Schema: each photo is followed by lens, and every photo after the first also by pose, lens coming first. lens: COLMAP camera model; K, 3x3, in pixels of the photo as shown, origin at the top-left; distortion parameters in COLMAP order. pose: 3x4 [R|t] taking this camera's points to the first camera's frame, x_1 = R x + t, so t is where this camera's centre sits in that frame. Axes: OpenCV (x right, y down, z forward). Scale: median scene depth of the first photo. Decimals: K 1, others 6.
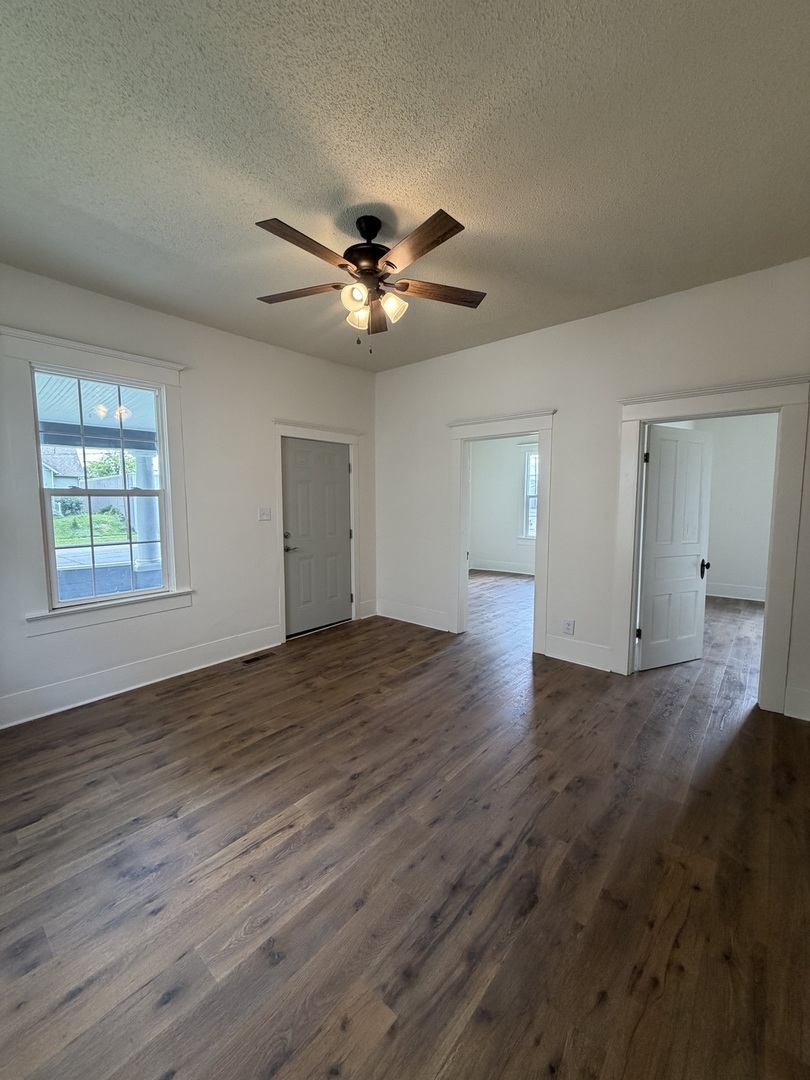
lens RADIAL K [[434.1, 0, 401.7], [0, 434.1, 538.7], [0, 0, 1]] dist [0.000801, 0.000814]
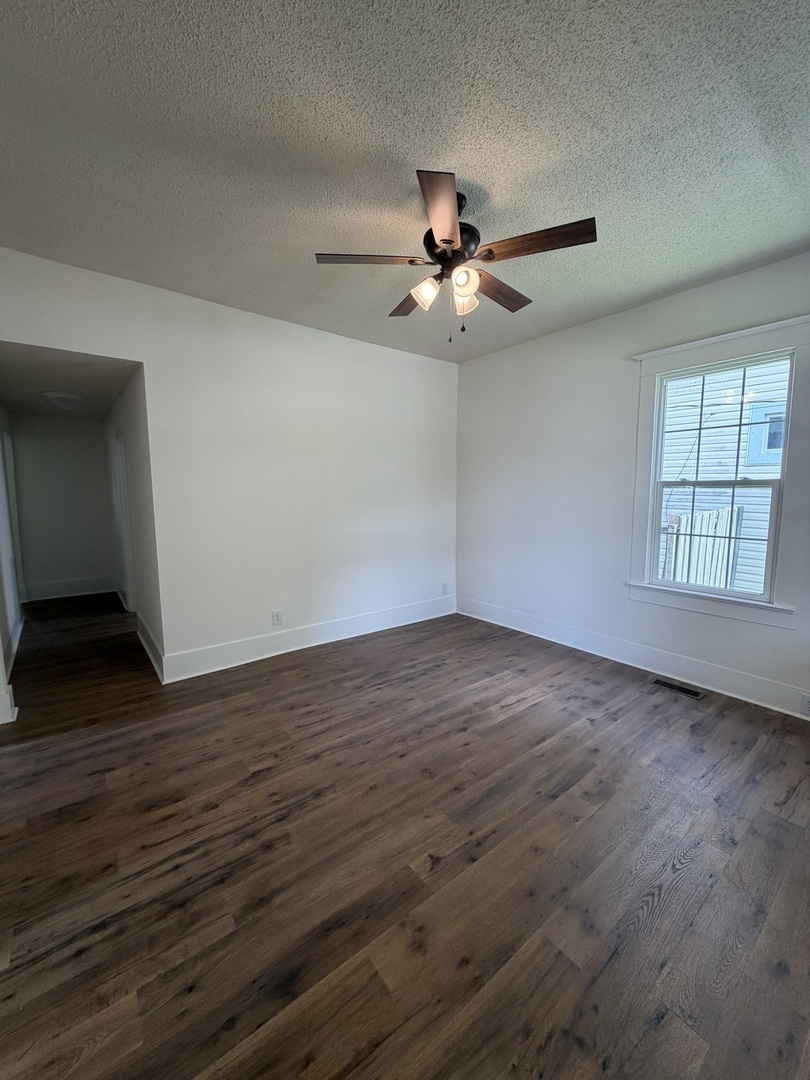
lens RADIAL K [[431.0, 0, 405.3], [0, 431.0, 537.4], [0, 0, 1]] dist [-0.000324, 0.000157]
pose [[-0.983553, -0.015627, 0.179945, -0.169455], [0.020998, 0.979604, 0.199839, -0.227356], [-0.179398, 0.200330, -0.963164, 2.259606]]
